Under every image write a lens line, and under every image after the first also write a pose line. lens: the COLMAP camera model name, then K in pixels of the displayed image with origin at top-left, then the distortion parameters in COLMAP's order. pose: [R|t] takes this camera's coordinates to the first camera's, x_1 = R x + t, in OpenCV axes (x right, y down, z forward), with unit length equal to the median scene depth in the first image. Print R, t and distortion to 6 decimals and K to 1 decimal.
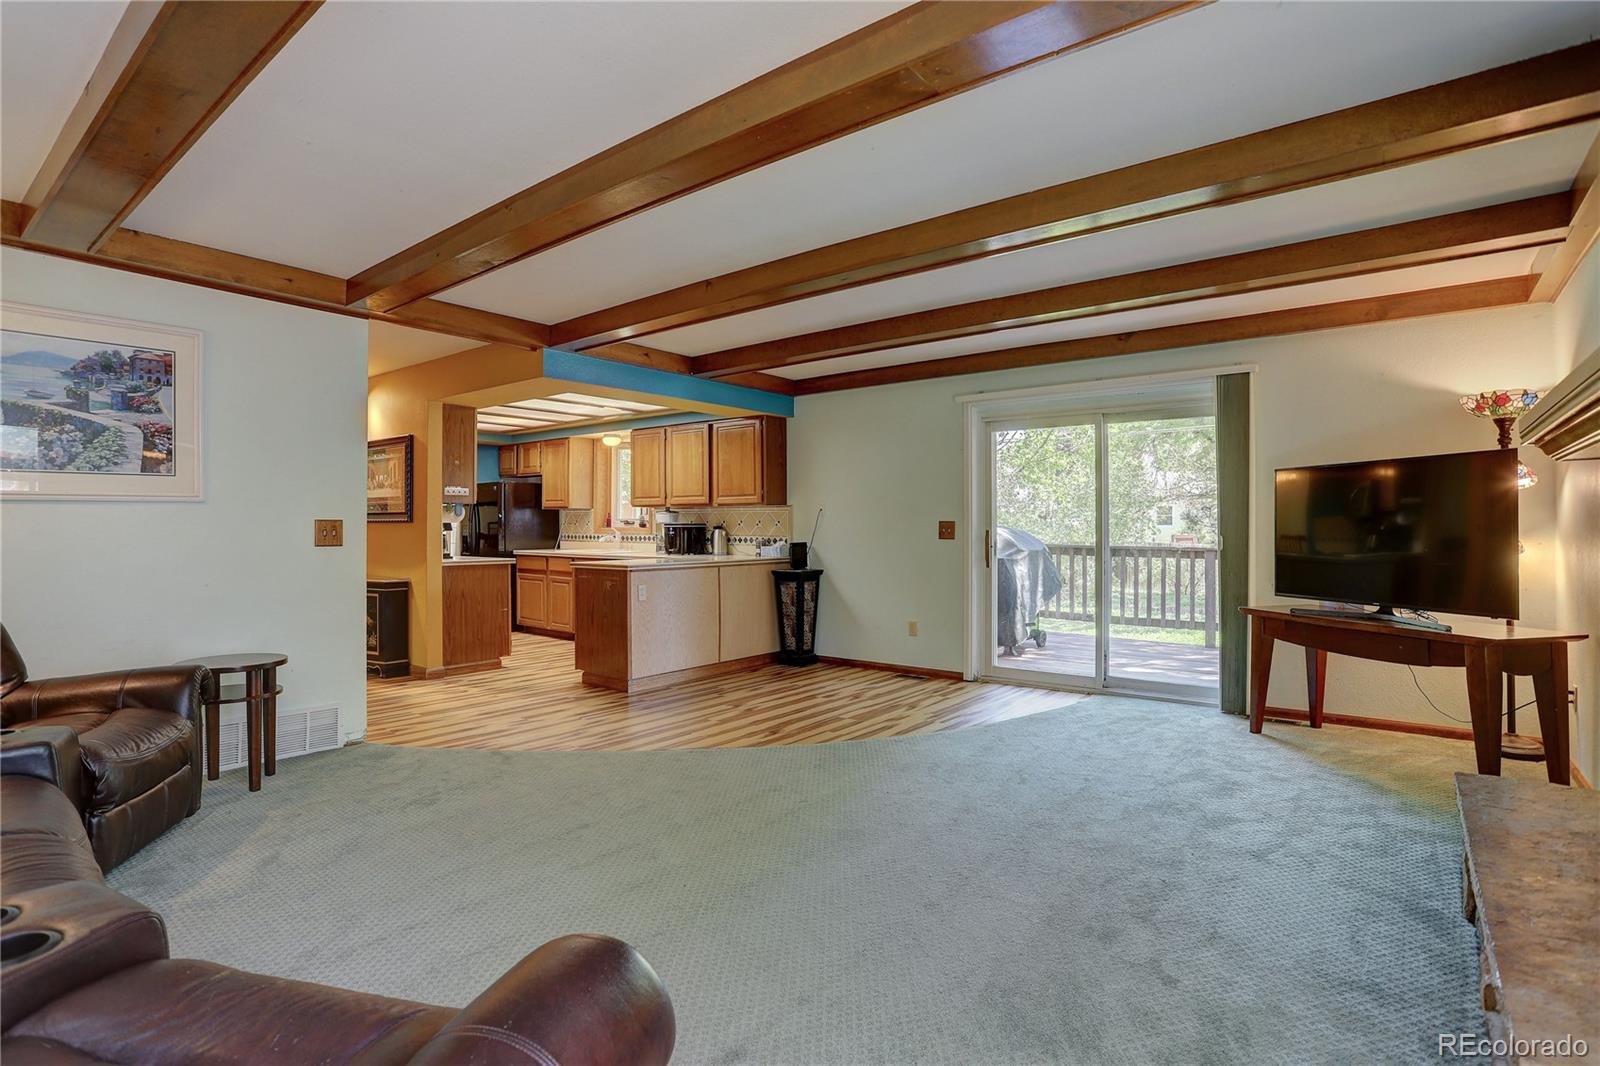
lens RADIAL K [[784.2, 0, 771.4], [0, 784.2, 510.6], [0, 0, 1]] dist [-0.046367, 0.011997]
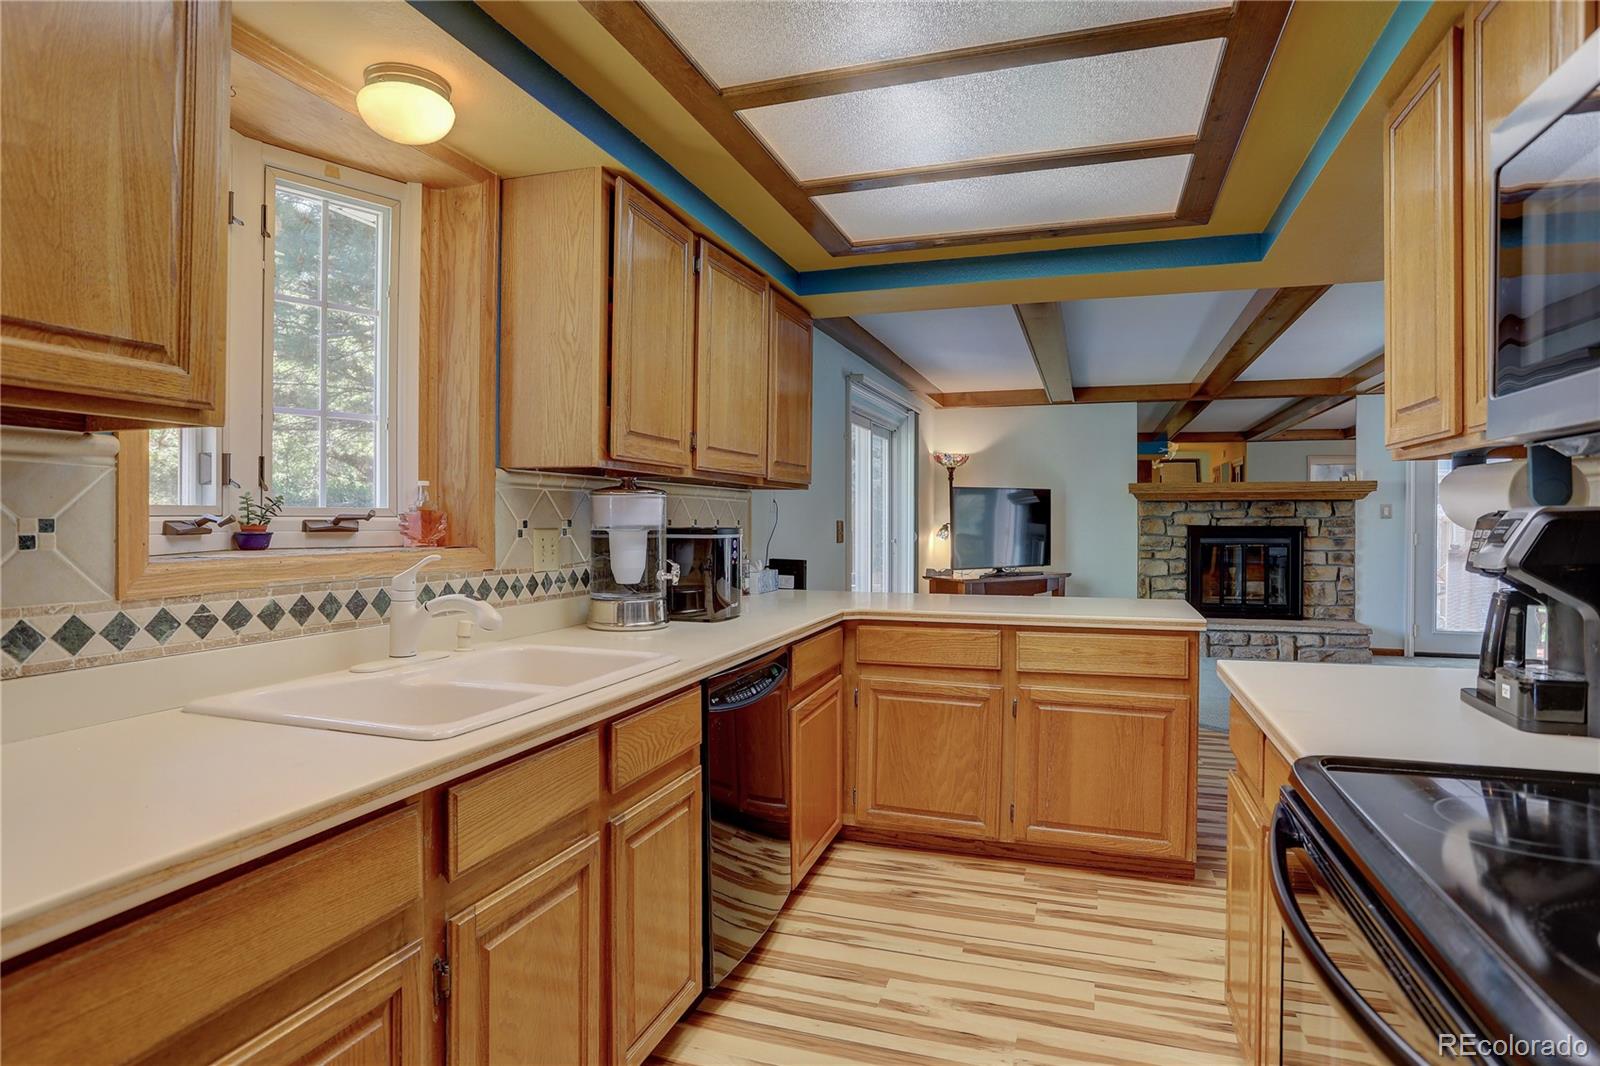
lens RADIAL K [[884.7, 0, 786.5], [0, 884.7, 524.4], [0, 0, 1]] dist [-0.059540, 0.025154]
pose [[-0.360076, -0.006871, 0.932898, -0.500840], [-0.017060, 0.999854, 0.000780, 0.014128], [-0.932767, -0.015635, -0.360141, 1.113724]]
